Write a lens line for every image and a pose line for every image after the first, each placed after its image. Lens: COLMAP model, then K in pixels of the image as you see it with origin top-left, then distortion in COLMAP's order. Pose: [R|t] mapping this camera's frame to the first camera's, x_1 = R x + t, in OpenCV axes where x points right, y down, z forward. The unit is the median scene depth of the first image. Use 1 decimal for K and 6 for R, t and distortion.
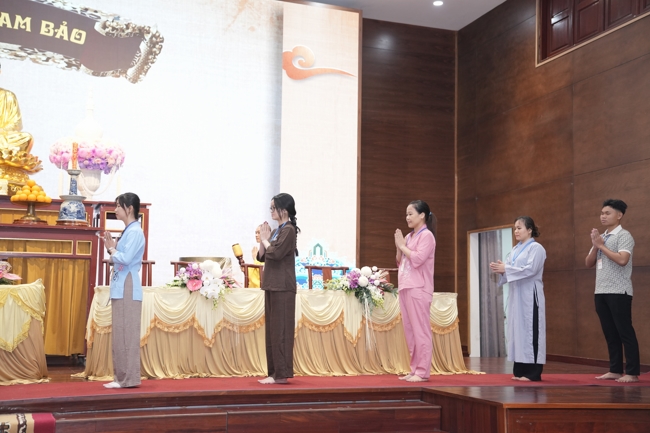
lens RADIAL K [[837.8, 0, 325.0], [0, 837.8, 216.5], [0, 0, 1]] dist [0.169032, 0.071947]
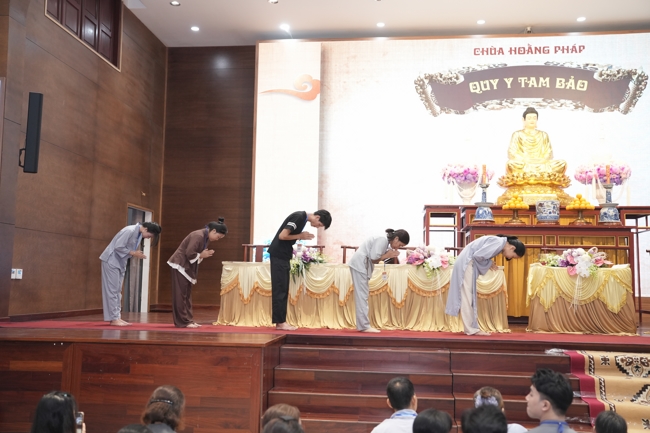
lens RADIAL K [[688.9, 0, 325.0], [0, 688.9, 216.5], [0, 0, 1]] dist [0.068566, 0.010436]
pose [[0.897441, -0.038773, -0.439426, -0.184452], [0.042049, 0.999113, -0.002280, -0.017323], [0.439125, -0.016431, 0.898276, -0.186815]]
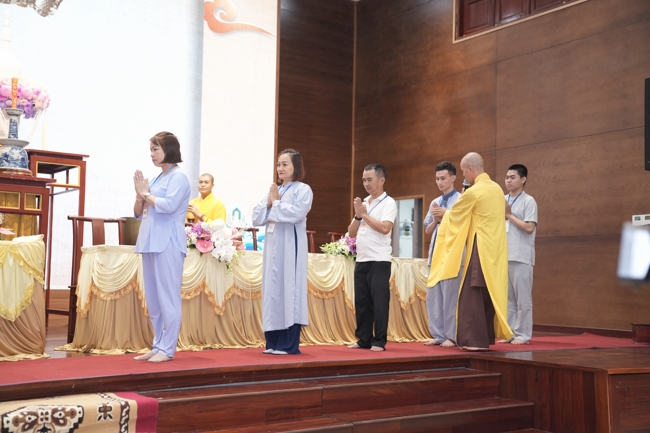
lens RADIAL K [[802.8, 0, 325.0], [0, 802.8, 216.5], [0, 0, 1]] dist [0.127536, 0.072429]
pose [[0.954981, 0.027286, 0.295411, -0.206093], [-0.036552, 0.998996, 0.025888, 0.016588], [-0.294408, -0.035520, 0.955019, 0.107291]]
